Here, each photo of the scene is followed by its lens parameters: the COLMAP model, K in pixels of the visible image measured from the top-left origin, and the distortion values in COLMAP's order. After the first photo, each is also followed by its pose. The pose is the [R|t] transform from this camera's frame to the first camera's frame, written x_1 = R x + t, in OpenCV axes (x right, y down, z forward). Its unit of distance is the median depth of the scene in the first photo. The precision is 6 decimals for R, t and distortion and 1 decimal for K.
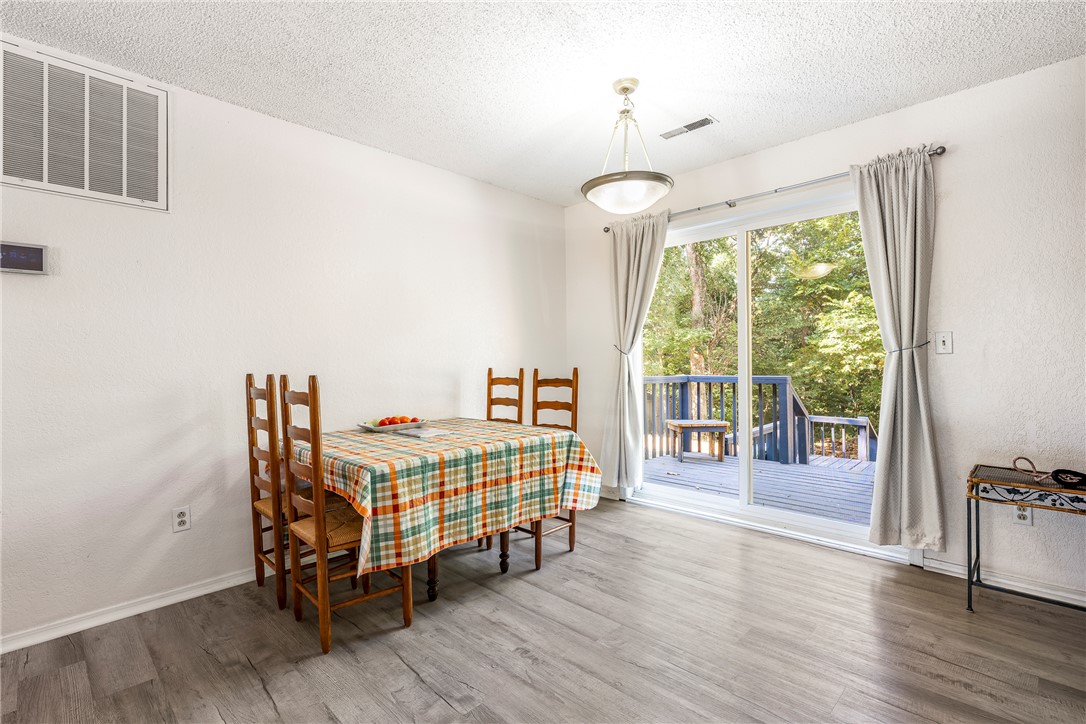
lens RADIAL K [[491.8, 0, 543.0], [0, 491.8, 358.9], [0, 0, 1]] dist [0.002061, 0.000194]
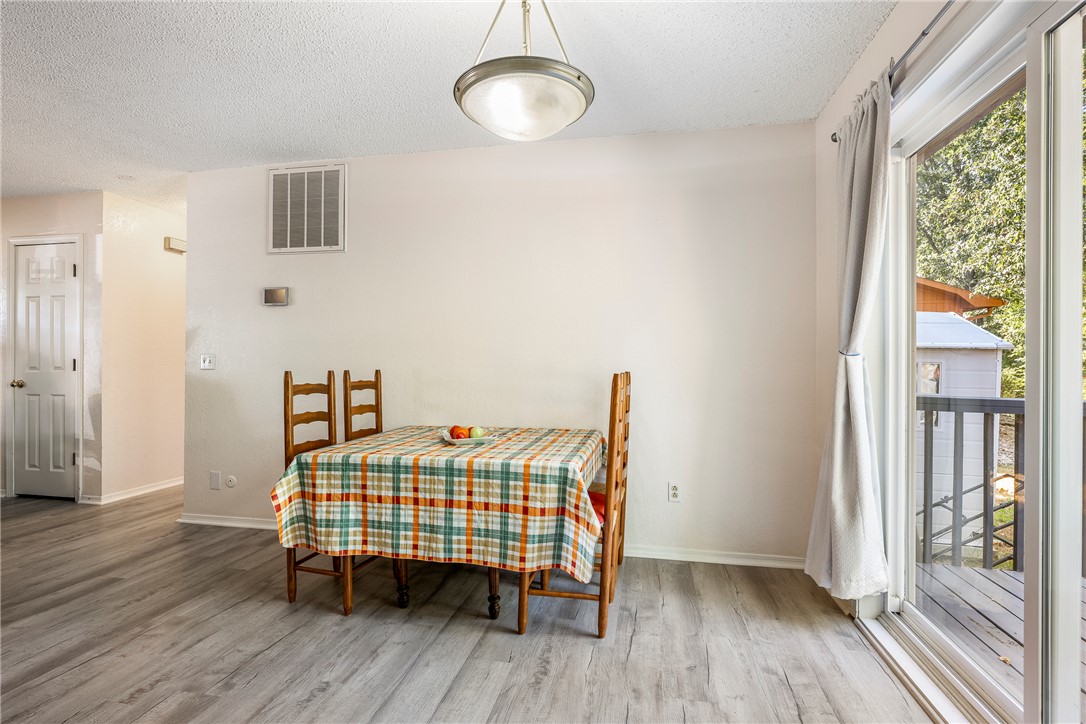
lens RADIAL K [[499.4, 0, 543.0], [0, 499.4, 362.0], [0, 0, 1]] dist [-0.011541, 0.000060]
pose [[0.561707, 0.015801, -0.827185, 0.763154], [-0.007231, 0.999873, 0.014189, -0.008117], [0.827304, -0.001989, 0.561751, 0.703172]]
